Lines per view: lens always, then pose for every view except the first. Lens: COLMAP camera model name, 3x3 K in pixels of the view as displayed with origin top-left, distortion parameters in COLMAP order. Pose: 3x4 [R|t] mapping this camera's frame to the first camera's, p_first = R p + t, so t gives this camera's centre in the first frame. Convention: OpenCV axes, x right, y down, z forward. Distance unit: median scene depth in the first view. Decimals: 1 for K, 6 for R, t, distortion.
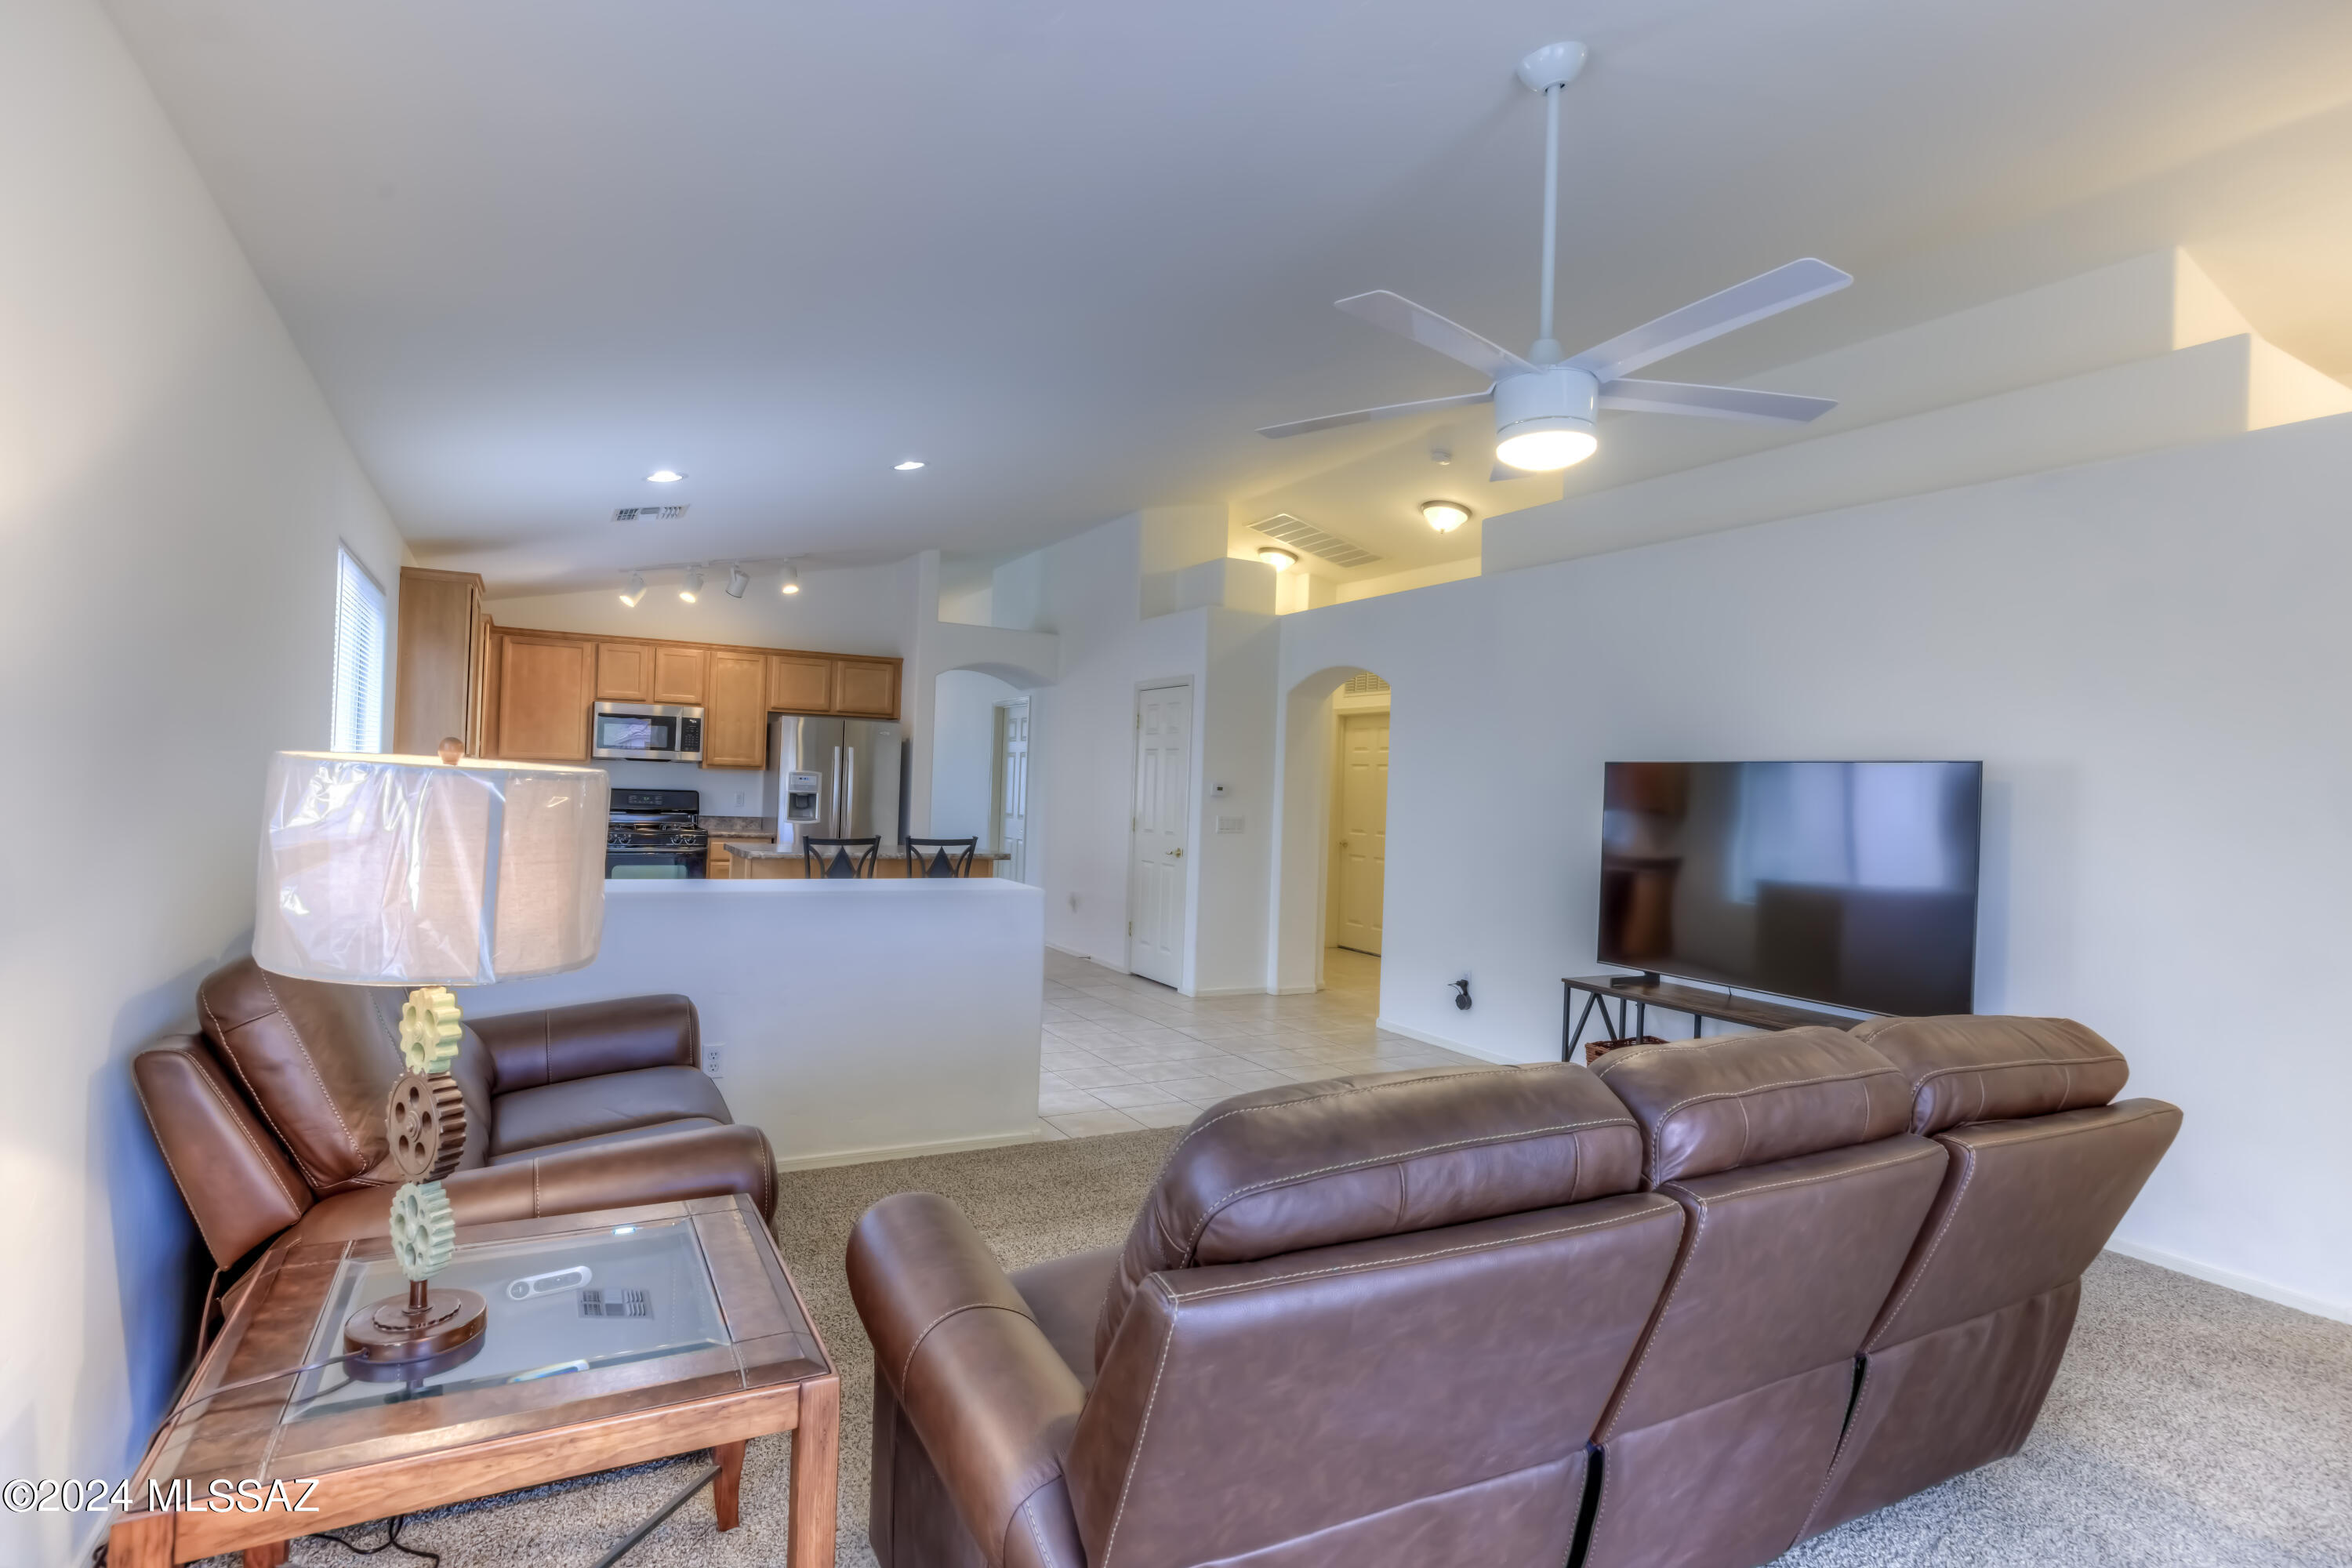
lens RADIAL K [[1190.9, 0, 1116.3], [0, 1190.9, 791.0], [0, 0, 1]] dist [-0.018616, 0.013348]
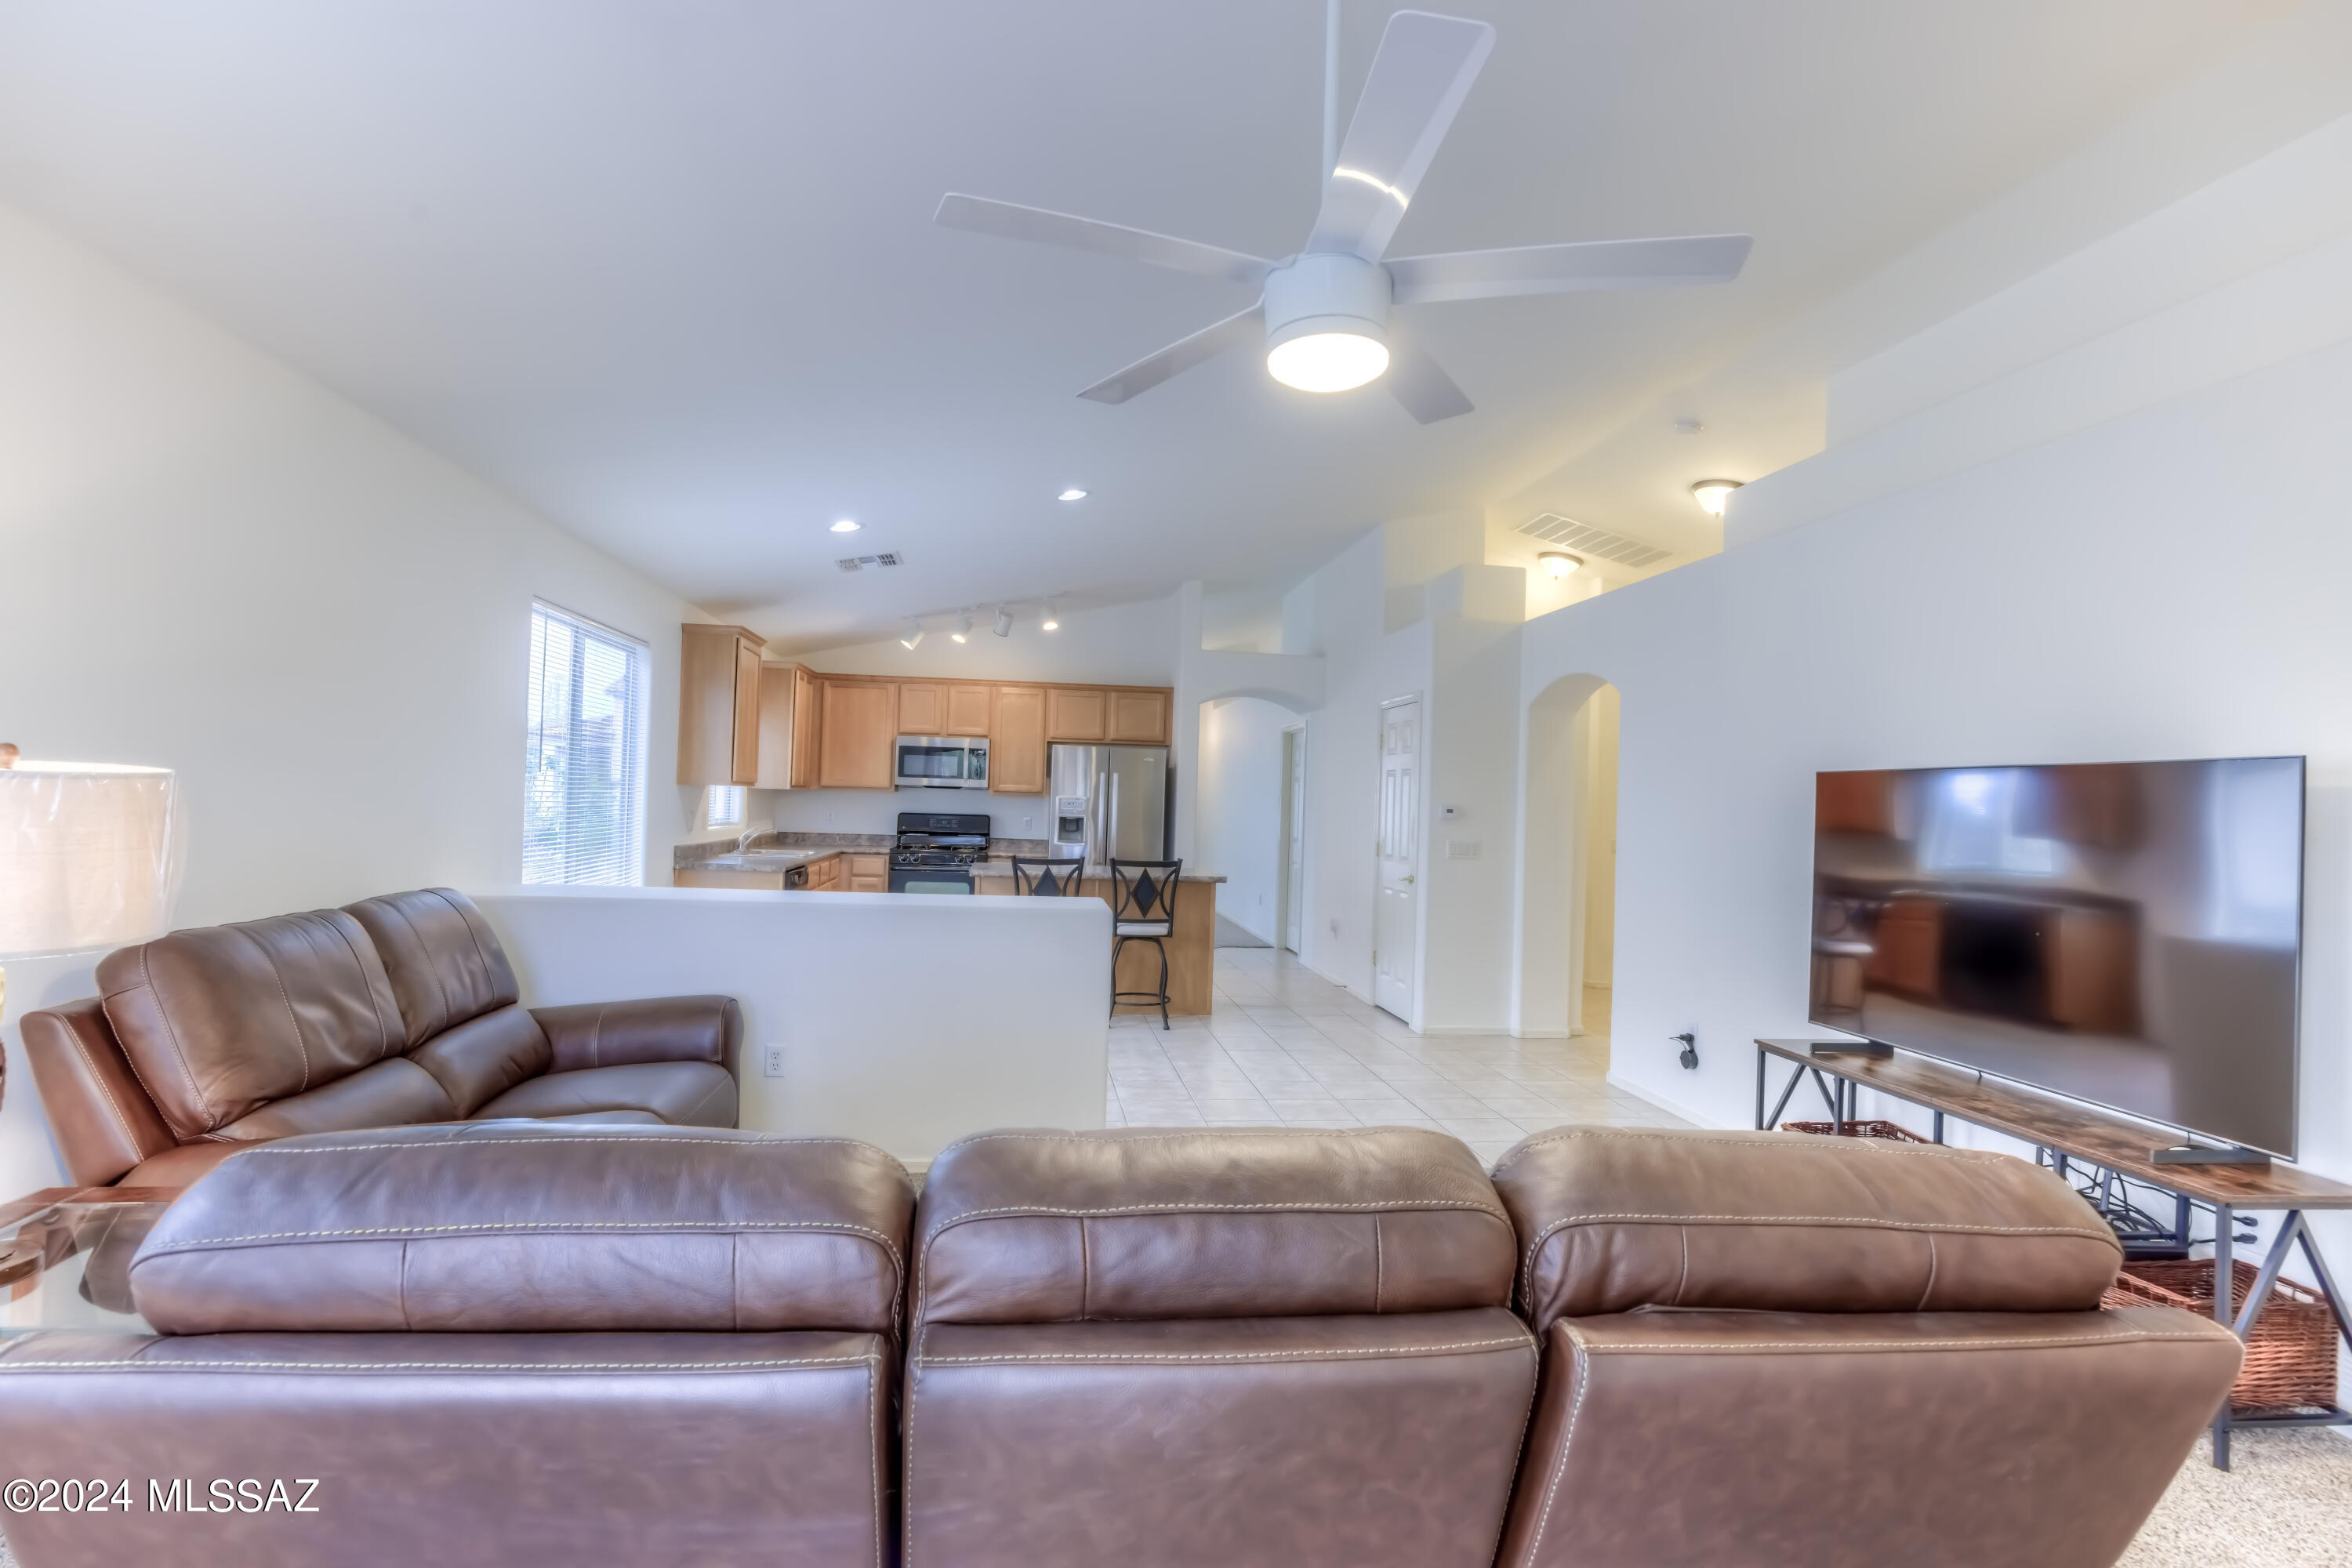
lens RADIAL K [[1127.9, 0, 1123.1], [0, 1127.9, 809.3], [0, 0, 1]] dist [-0.020264, 0.013374]
pose [[0.933268, -0.001621, -0.359178, 0.152165], [-0.002004, 0.999951, -0.009718, 0.004969], [0.359176, 0.009789, 0.933218, 0.076617]]
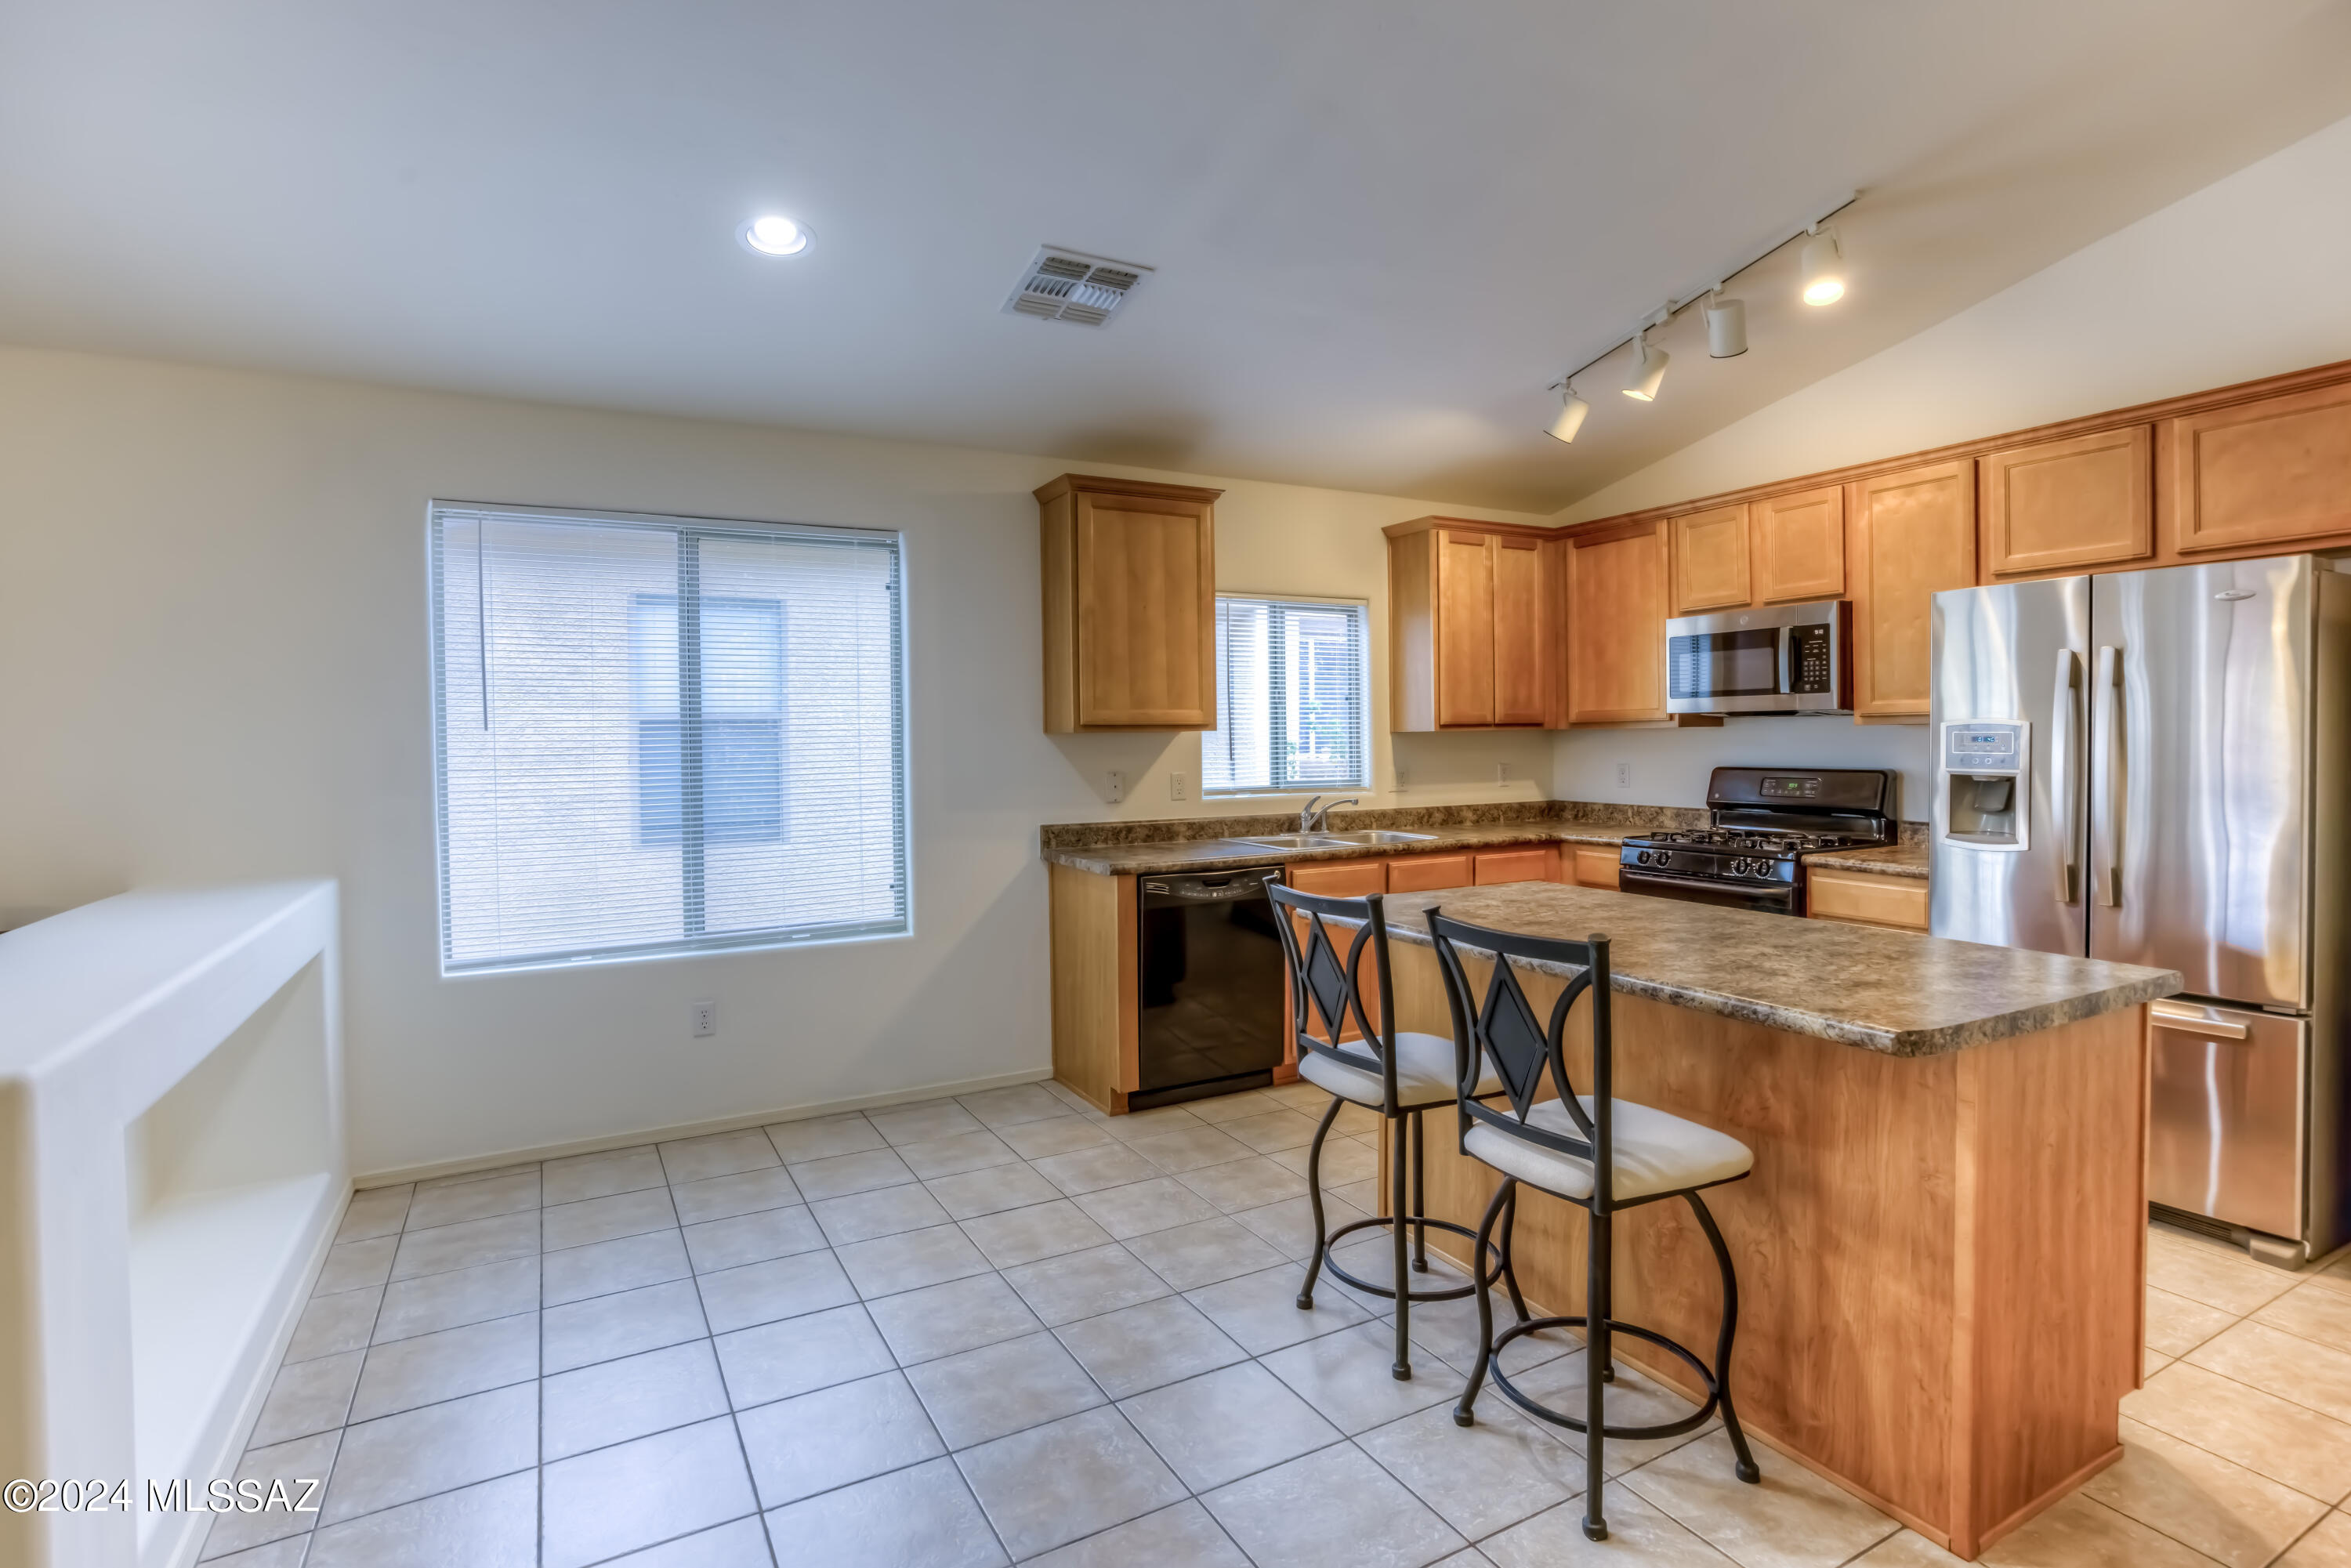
lens RADIAL K [[1154.5, 0, 1205.6], [0, 1154.5, 756.1], [0, 0, 1]] dist [-0.026743, 0.012568]
pose [[0.064112, -0.018856, -0.997765, 0.116568], [0.006041, 0.999810, -0.018507, 0.001614], [0.997924, -0.004841, 0.064214, 0.751739]]
